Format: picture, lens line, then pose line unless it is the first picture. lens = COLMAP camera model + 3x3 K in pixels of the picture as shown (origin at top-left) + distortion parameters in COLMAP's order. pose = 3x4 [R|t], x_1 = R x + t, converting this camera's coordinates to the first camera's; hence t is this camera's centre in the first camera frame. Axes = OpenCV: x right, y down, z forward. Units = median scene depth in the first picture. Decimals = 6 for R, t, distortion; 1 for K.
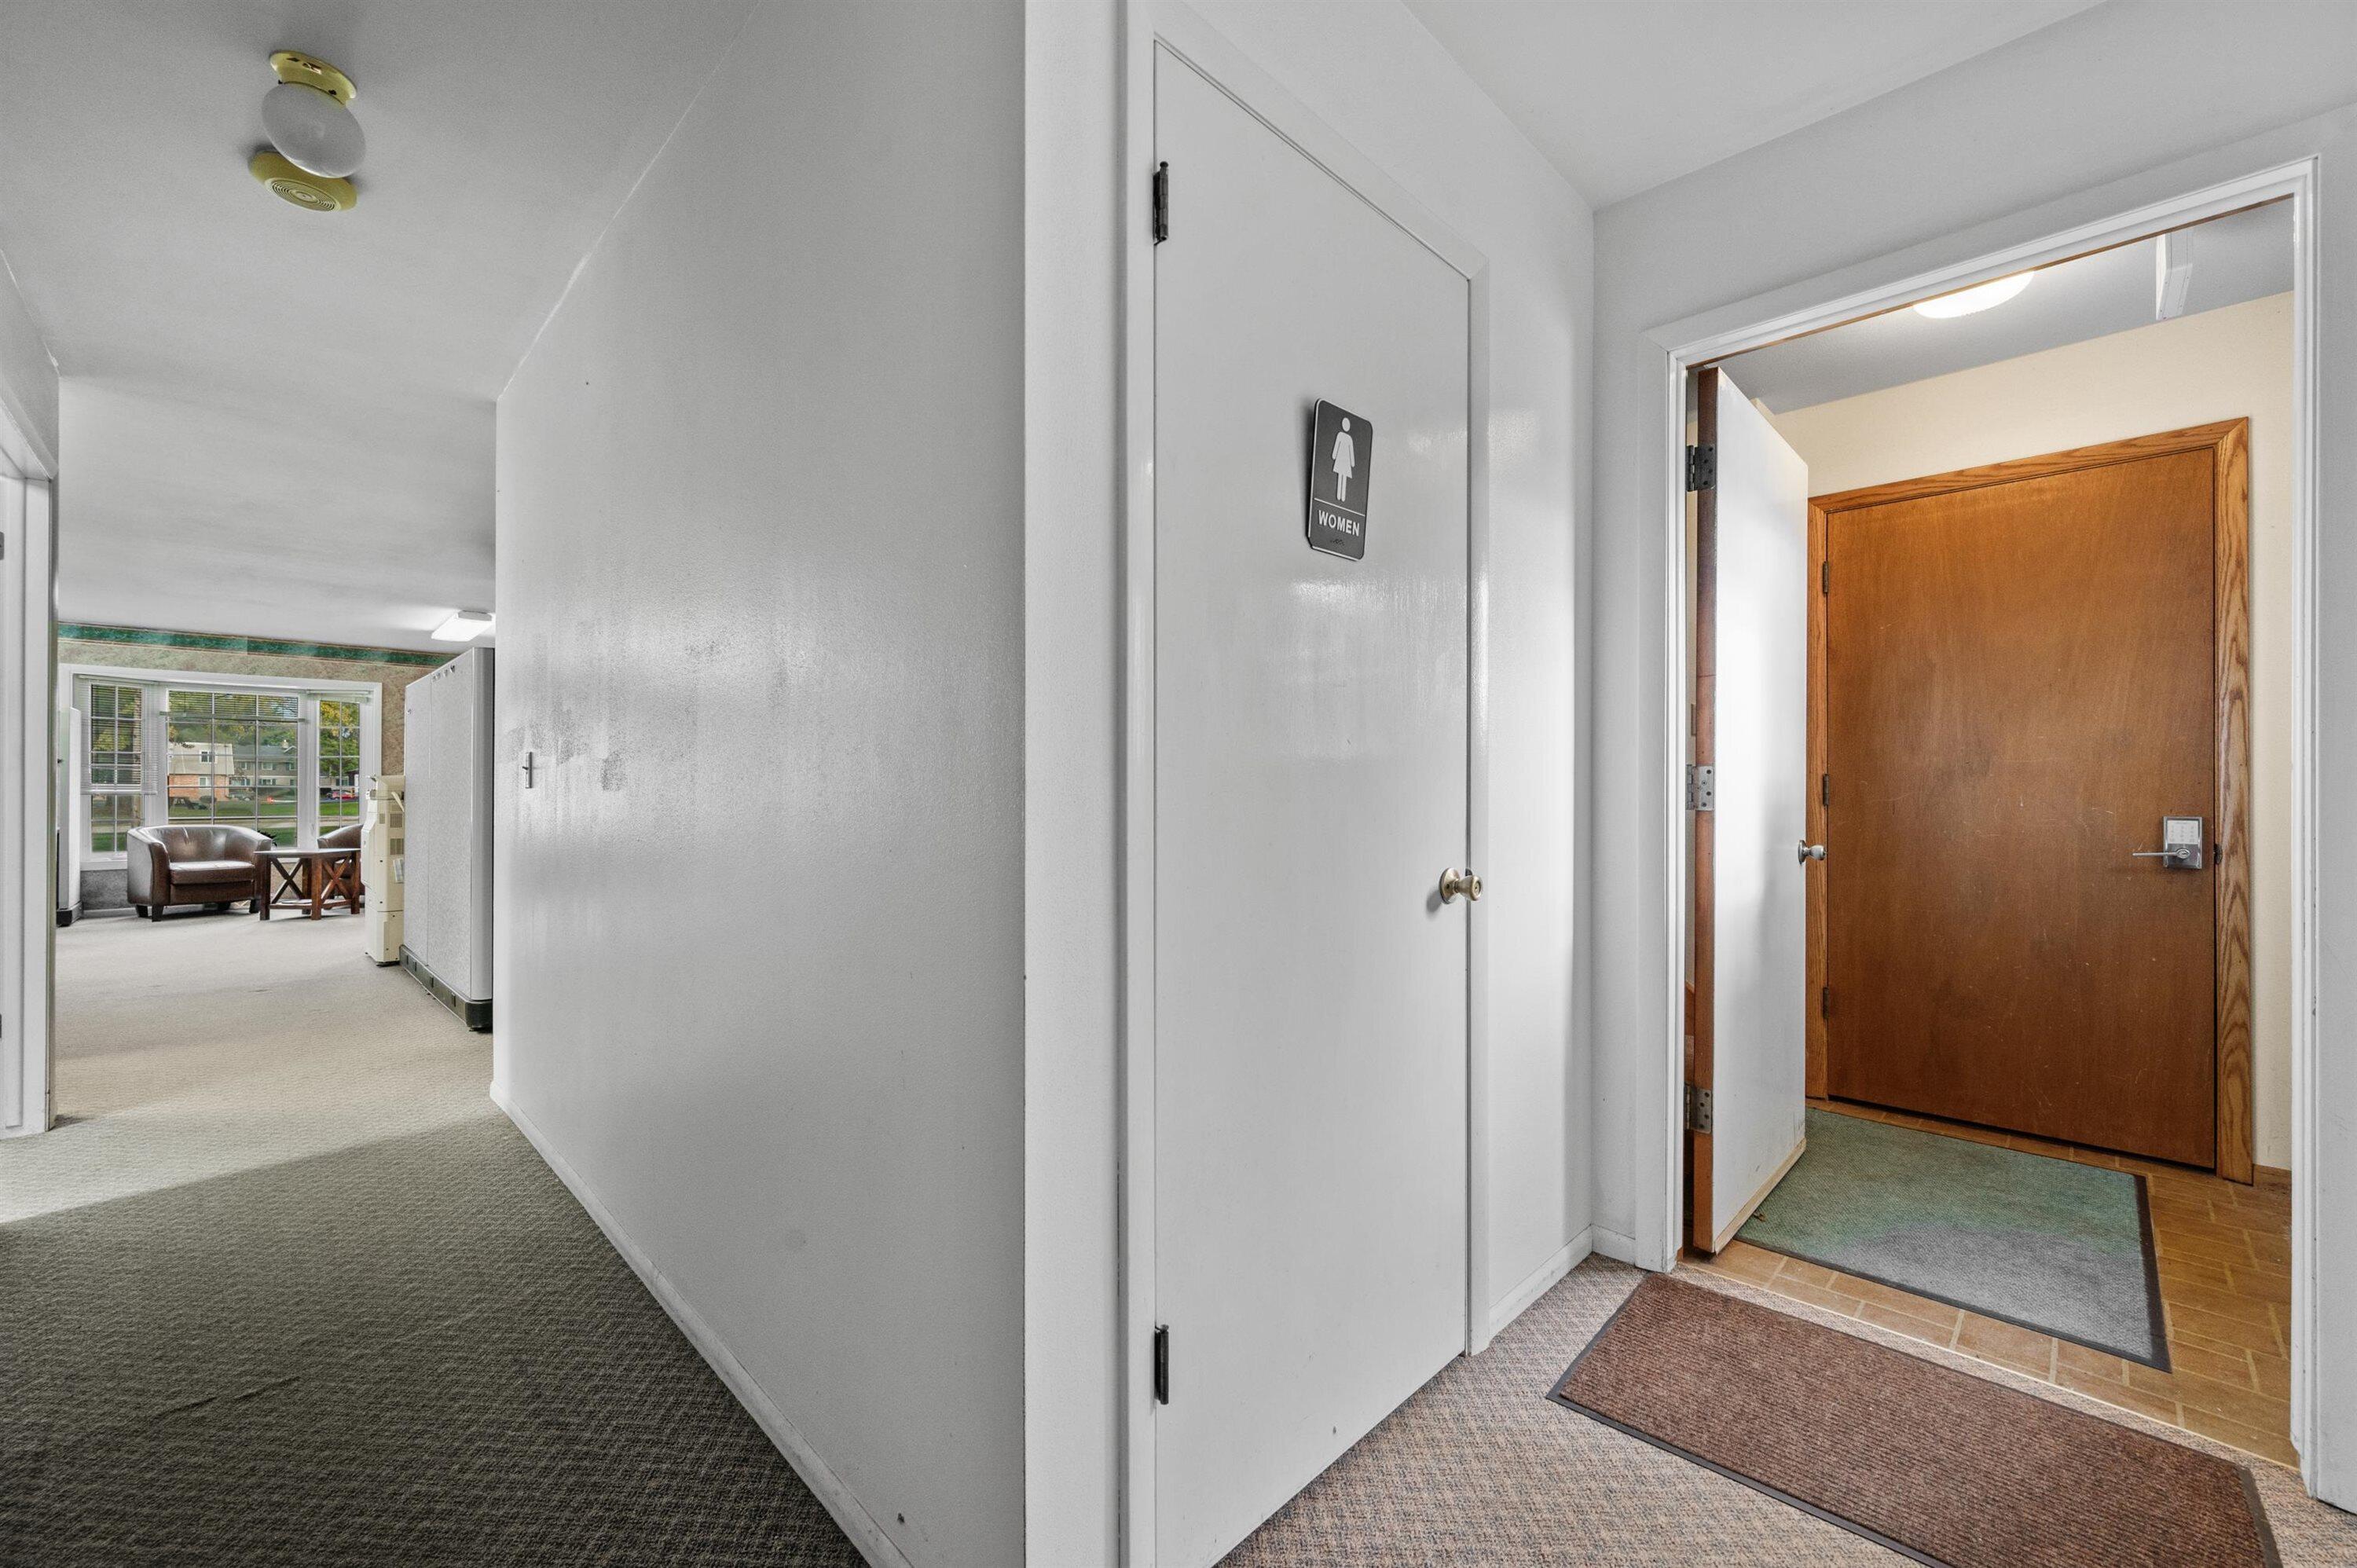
lens RADIAL K [[940.3, 0, 1176.4], [0, 940.3, 773.1], [0, 0, 1]] dist [-0.003616, -0.000370]
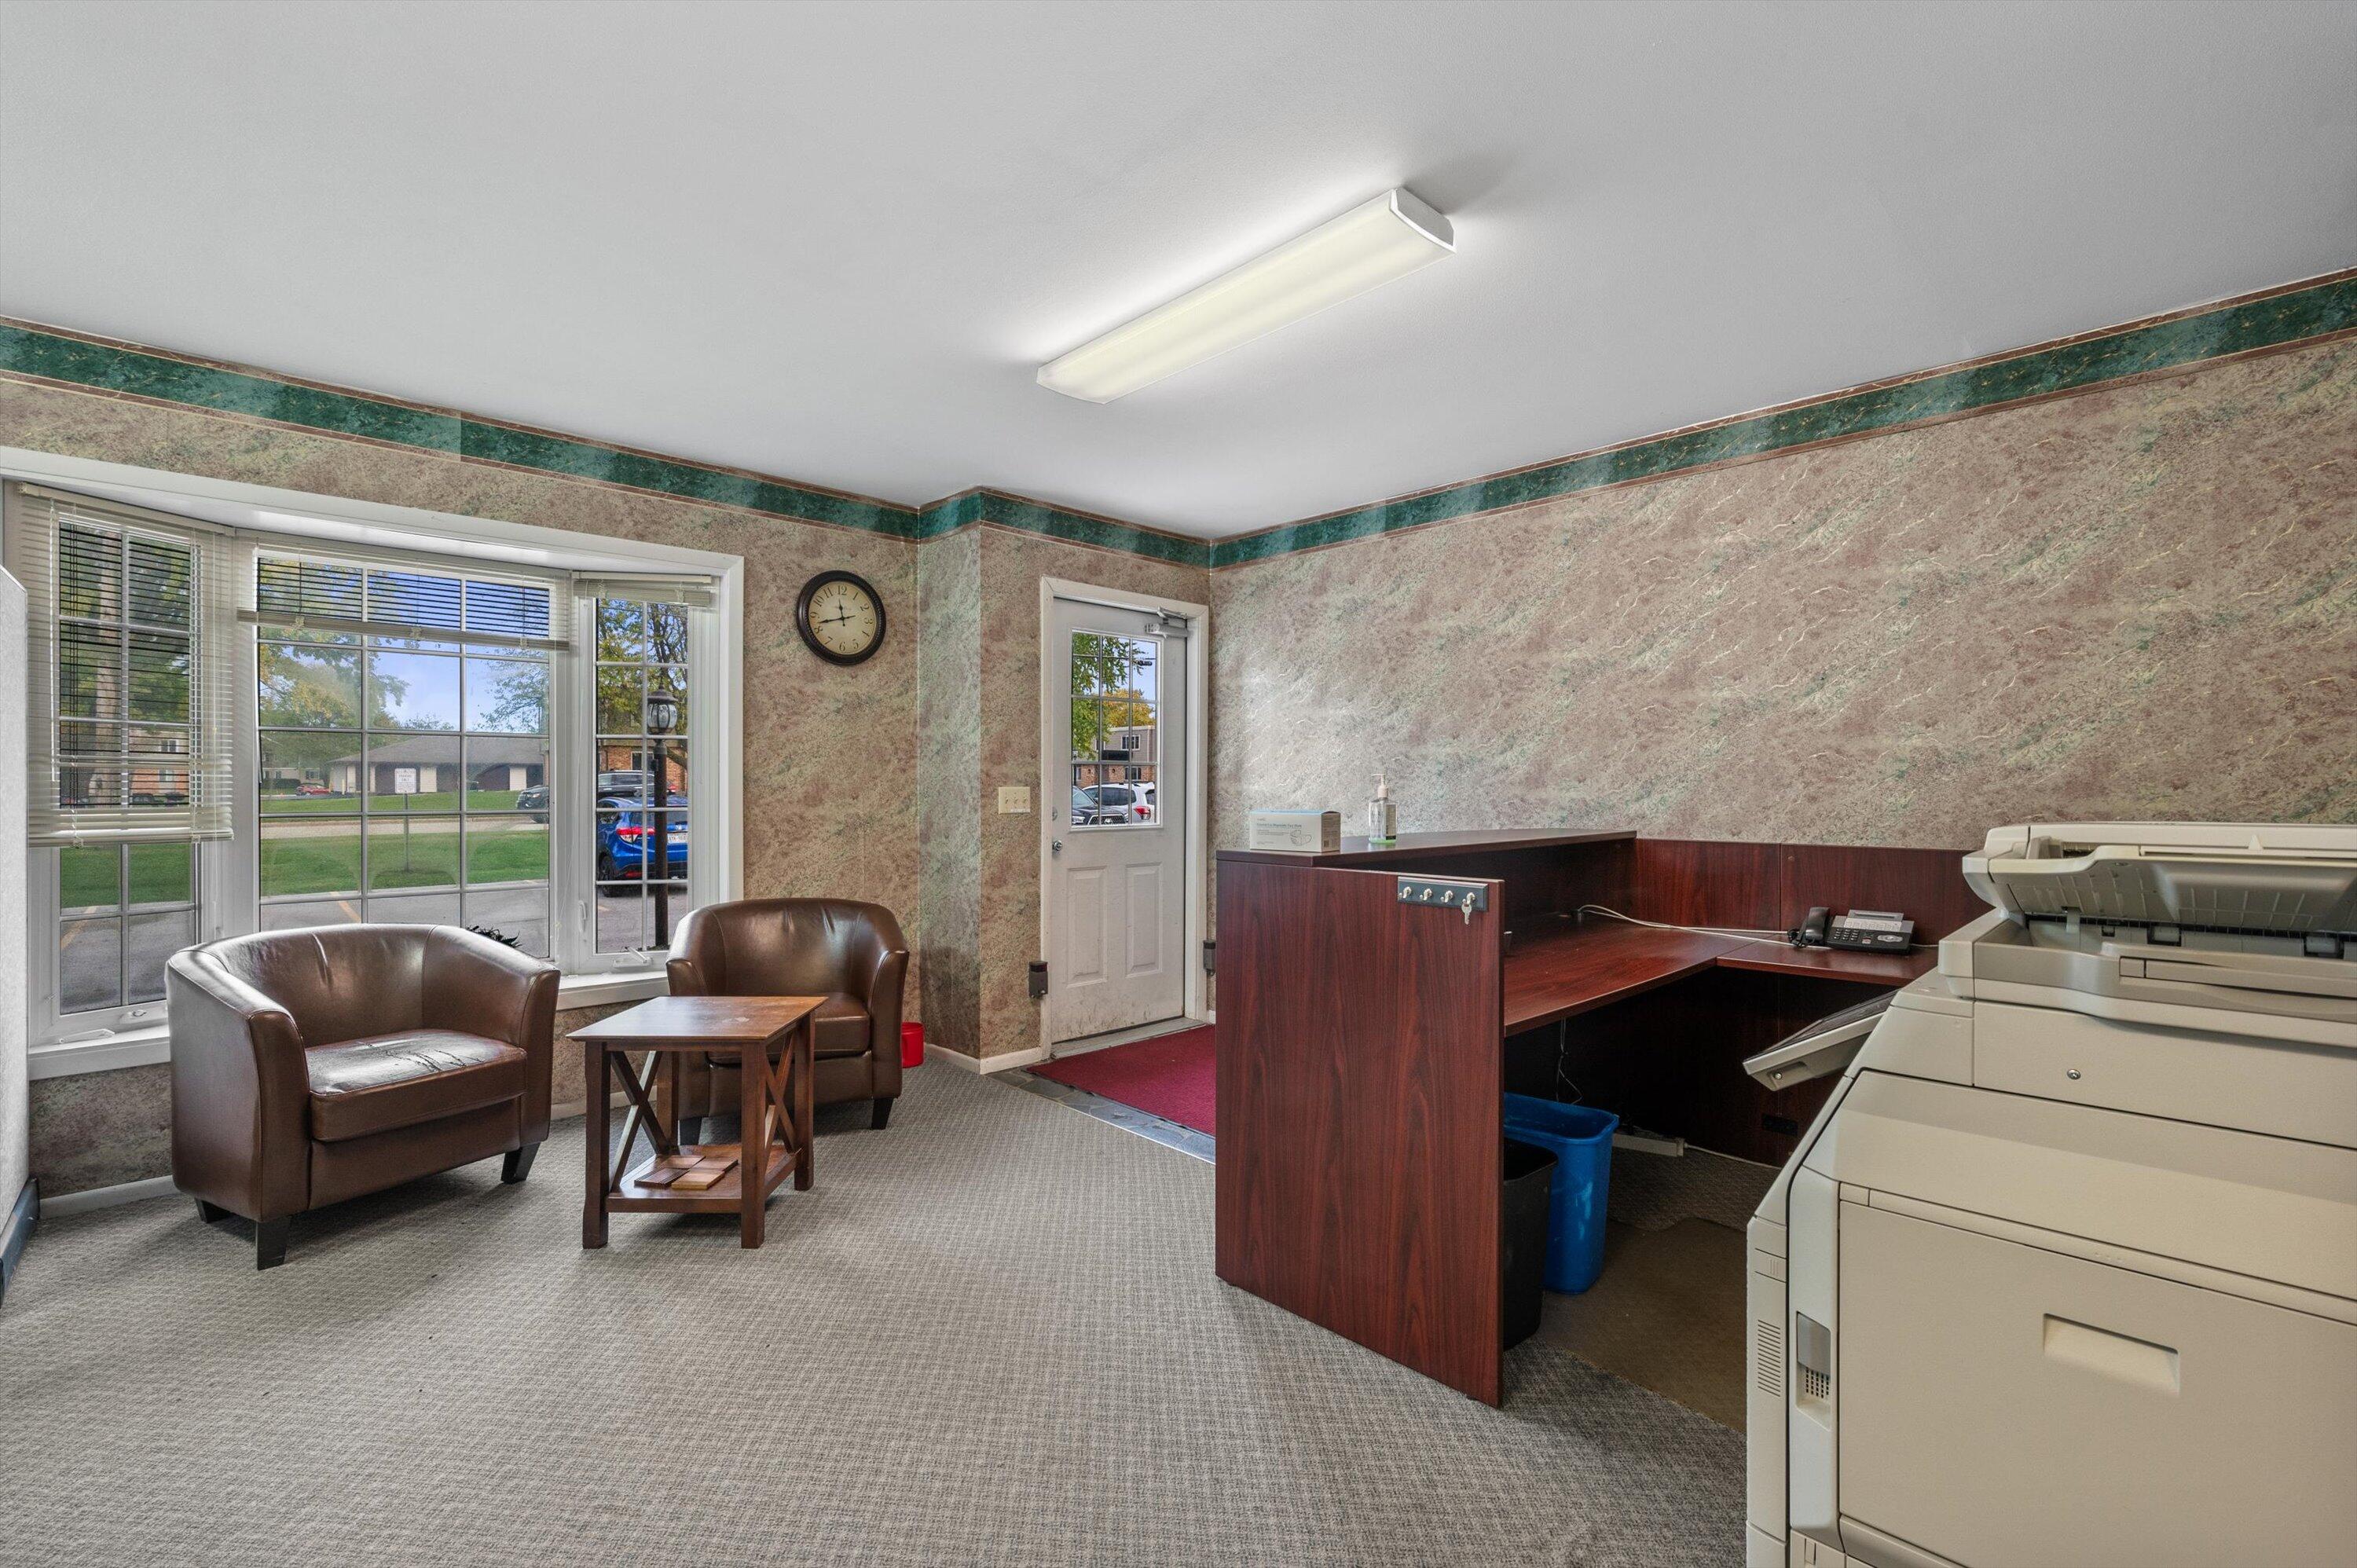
lens RADIAL K [[1053.7, 0, 1178.4], [0, 1053.7, 779.6], [0, 0, 1]] dist [-0.000108, 0.000328]
pose [[0.999512, 0.005646, -0.030707, -0.717603], [-0.005251, 0.999902, 0.012948, -0.007071], [0.030777, -0.012780, 0.999445, 0.609254]]
